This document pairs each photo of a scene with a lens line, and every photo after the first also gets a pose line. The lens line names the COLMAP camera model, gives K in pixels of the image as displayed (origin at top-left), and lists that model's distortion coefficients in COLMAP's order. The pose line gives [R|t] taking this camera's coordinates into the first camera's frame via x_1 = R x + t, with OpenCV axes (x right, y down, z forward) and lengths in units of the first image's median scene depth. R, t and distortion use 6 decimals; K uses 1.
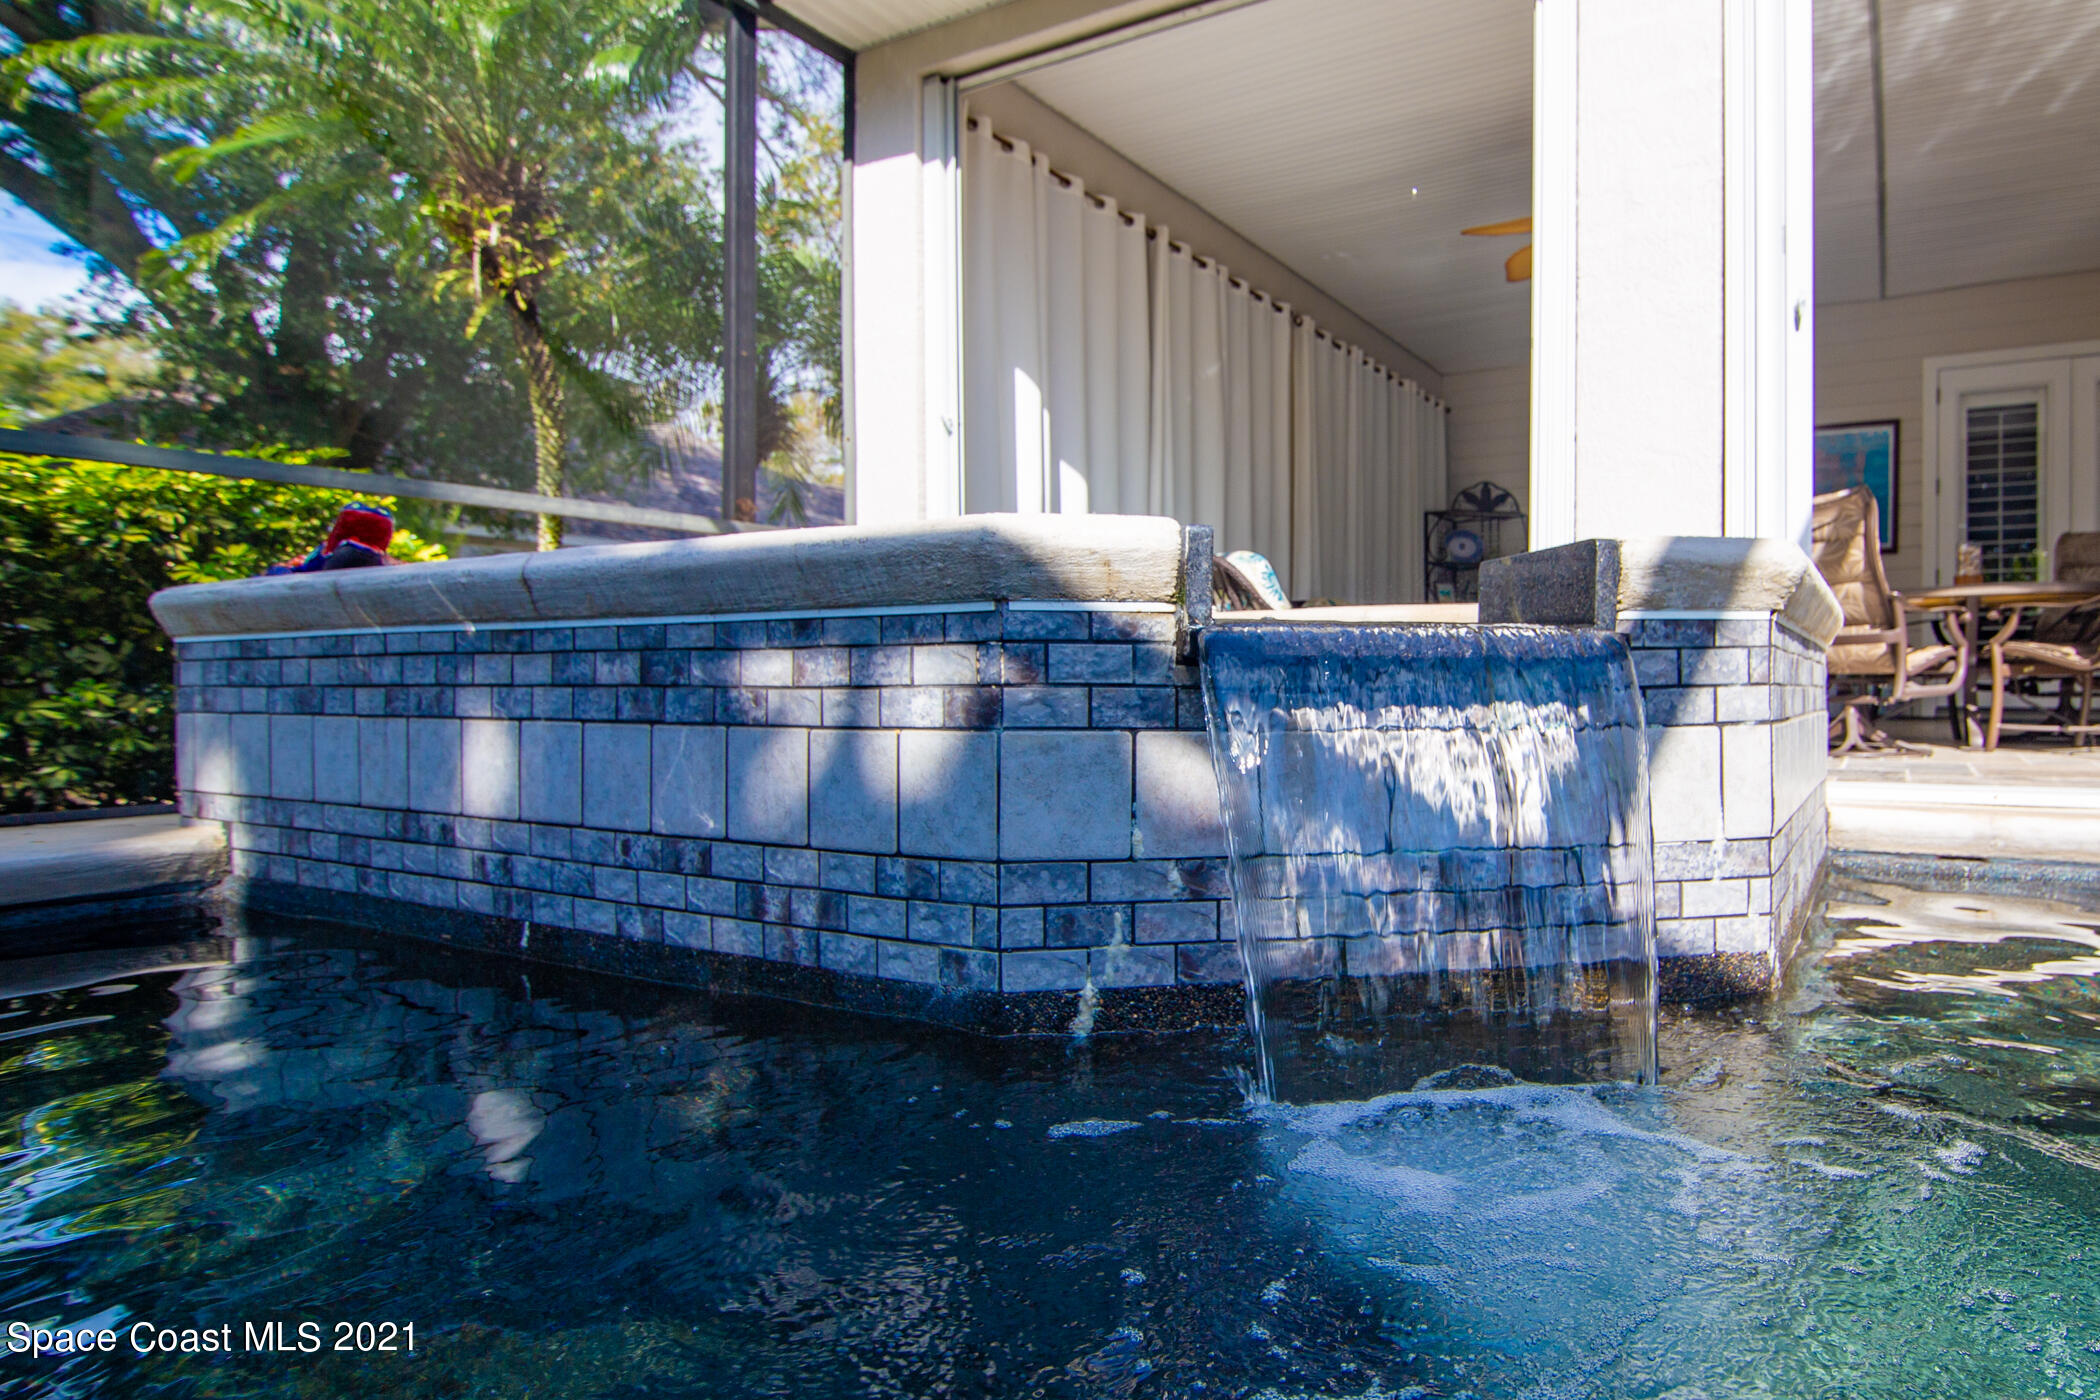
lens RADIAL K [[985.7, 0, 1050.0], [0, 985.7, 700.0], [0, 0, 1]] dist [0.019222, 0.000063]
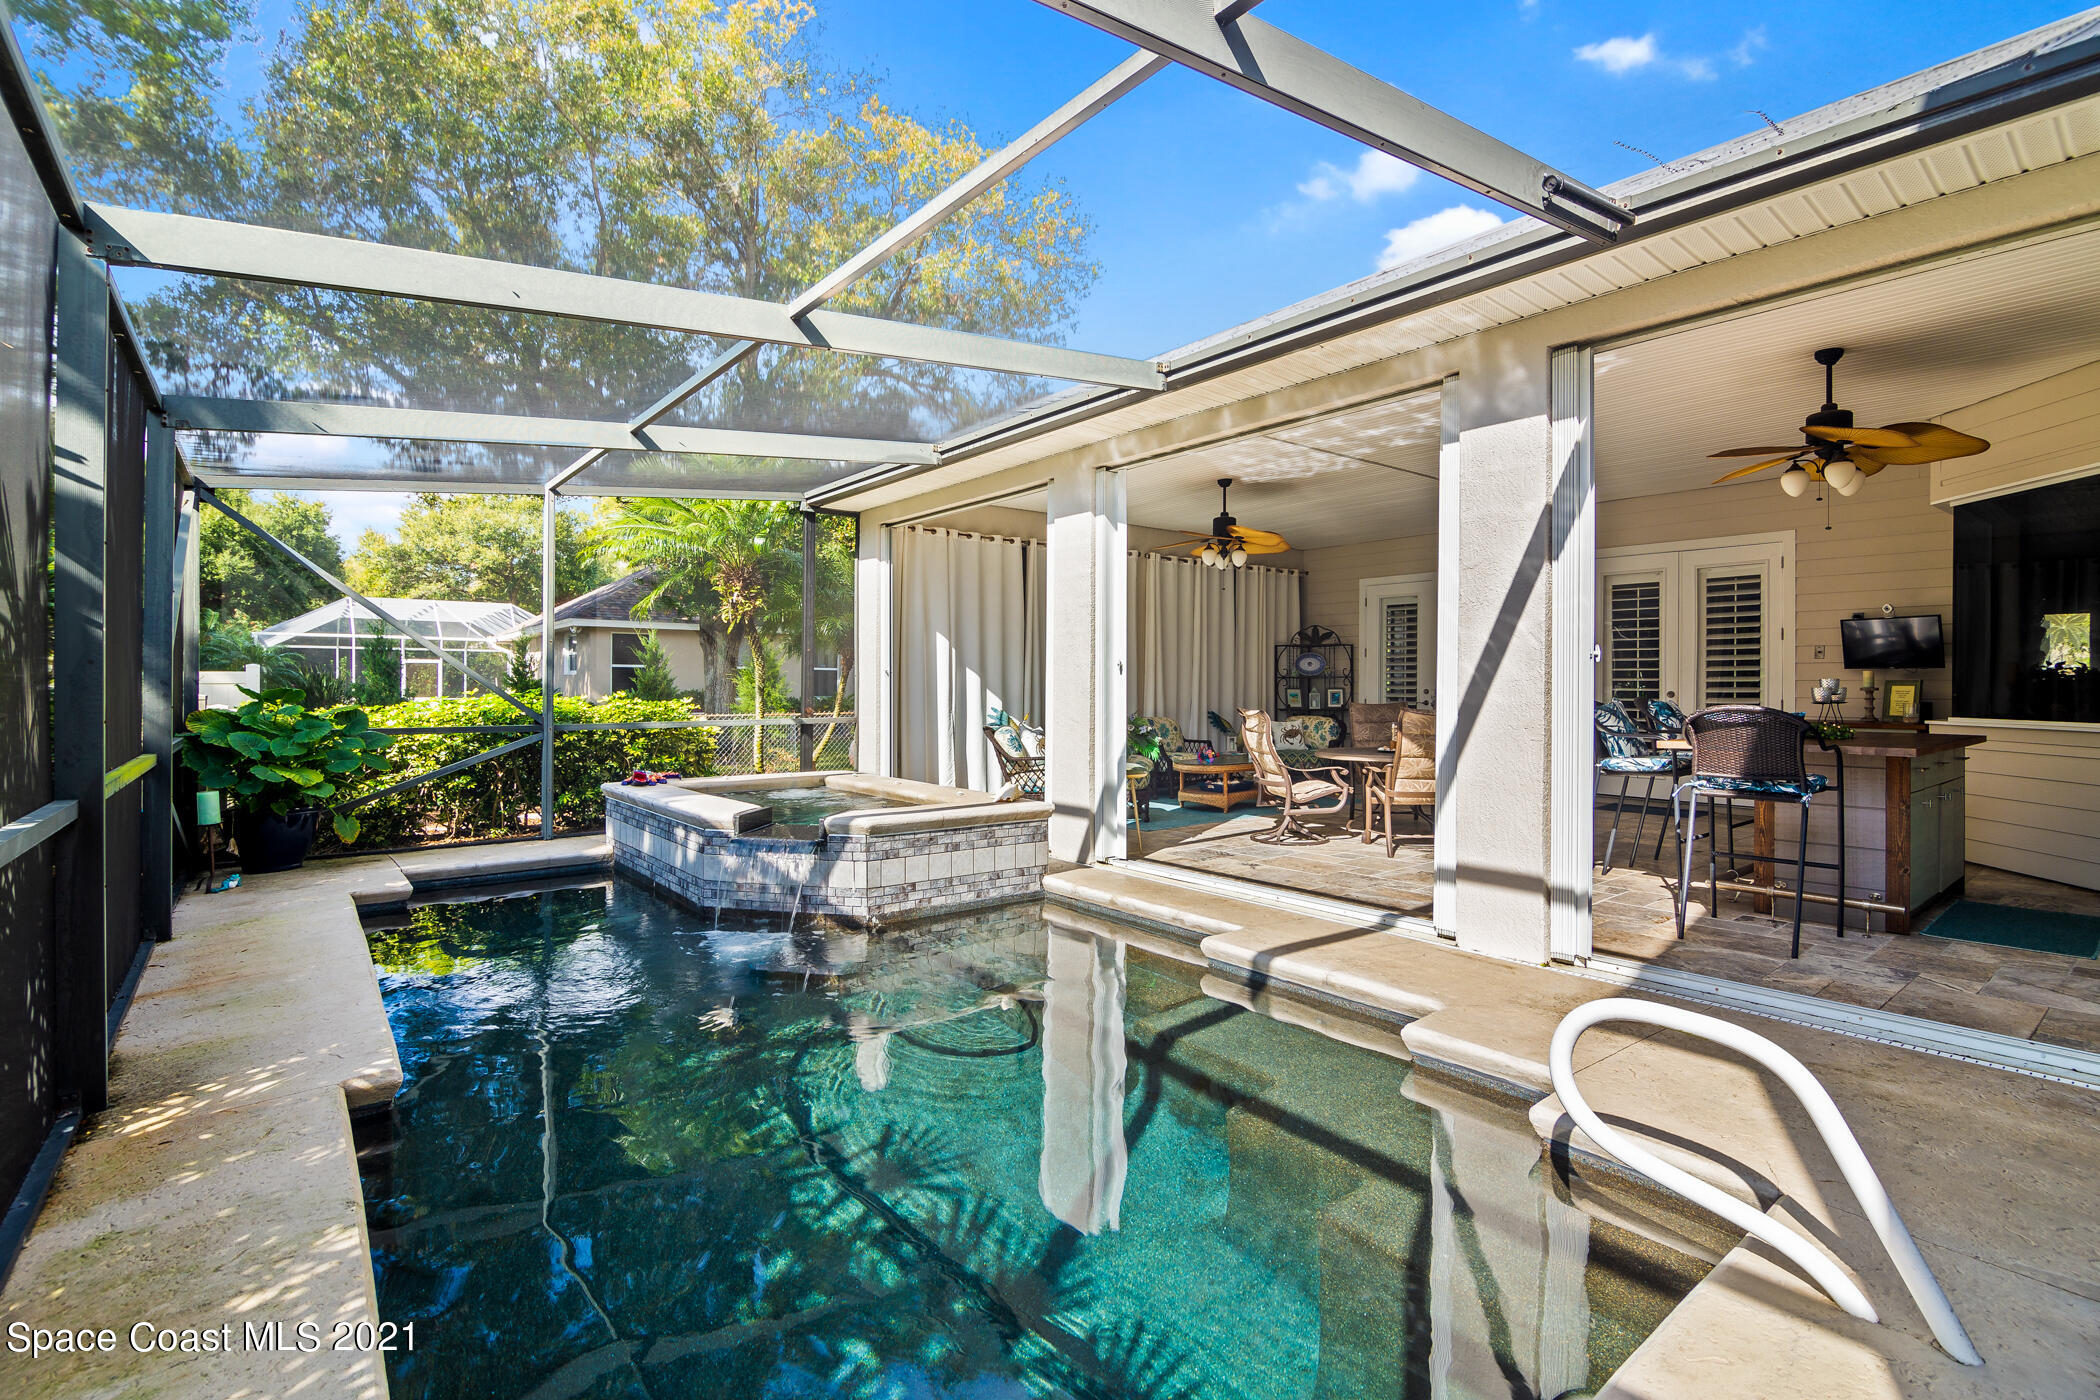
lens RADIAL K [[985.7, 0, 1050.0], [0, 985.7, 700.0], [0, 0, 1]] dist [0.019222, 0.000063]
pose [[0.913940, 0.014053, -0.405607, 3.121655], [-0.003638, 0.999644, 0.026438, -0.770682], [0.405834, -0.022687, 0.913665, -2.469081]]
